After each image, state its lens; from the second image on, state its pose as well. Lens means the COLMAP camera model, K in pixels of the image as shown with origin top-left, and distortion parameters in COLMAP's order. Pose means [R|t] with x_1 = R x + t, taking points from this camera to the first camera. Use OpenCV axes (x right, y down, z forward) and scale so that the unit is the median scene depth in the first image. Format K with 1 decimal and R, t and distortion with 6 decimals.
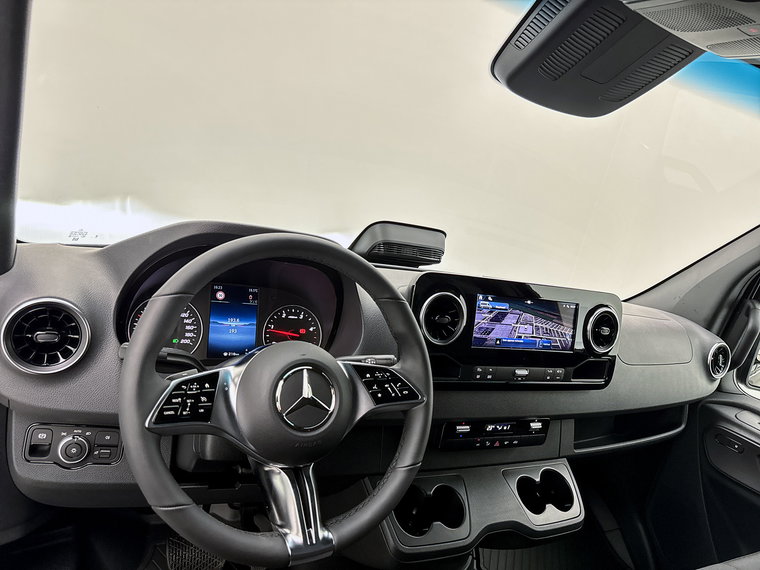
lens RADIAL K [[535.7, 0, 380.0], [0, 535.7, 285.0], [0, 0, 1]] dist [0.055935, -0.119866]
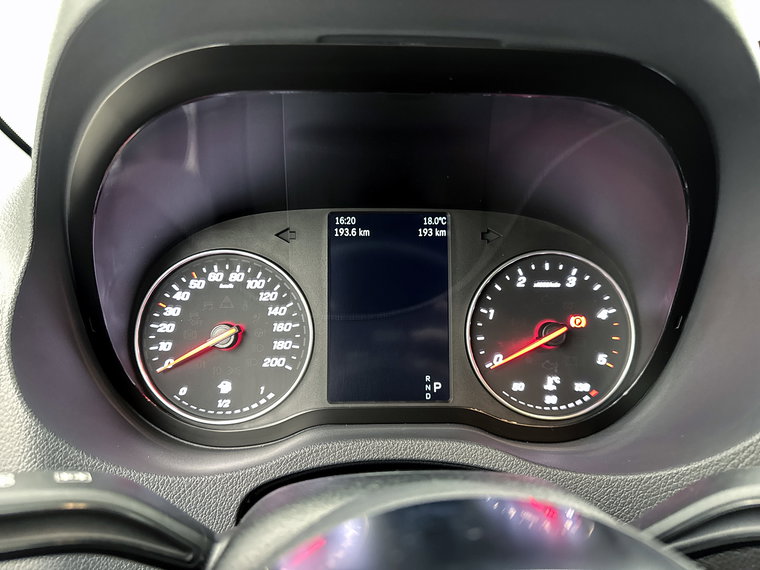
lens RADIAL K [[535.7, 0, 380.0], [0, 535.7, 285.0], [0, 0, 1]] dist [0.055935, -0.119866]
pose [[0.888580, -0.051939, -0.455772, -0.092652], [0.090509, 0.993888, 0.063196, 0.025836], [0.449704, -0.097407, 0.887850, 0.598867]]
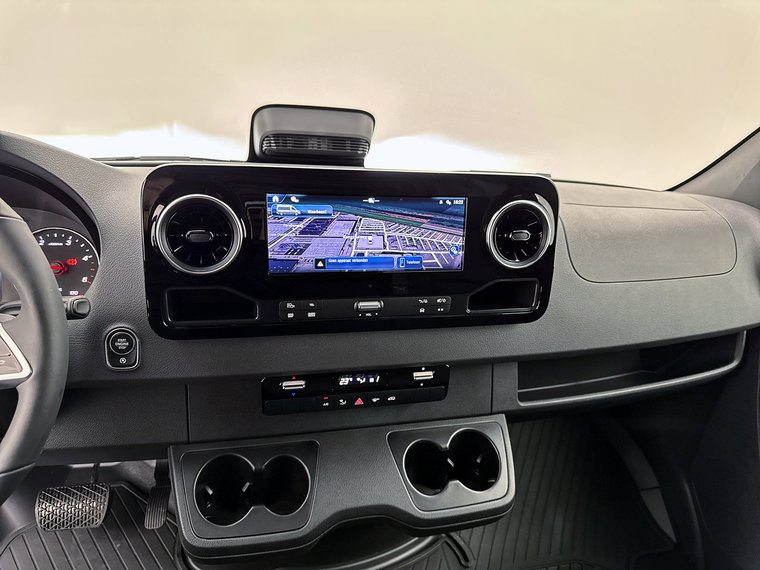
lens RADIAL K [[537.1, 0, 380.0], [0, 537.1, 285.0], [0, 0, 1]] dist [0.086873, -0.125968]
pose [[0.967402, -0.037800, -0.250407, 0.446539], [0.077399, 0.985616, 0.150235, 0.035337], [0.241126, -0.164719, 0.956413, 0.354303]]
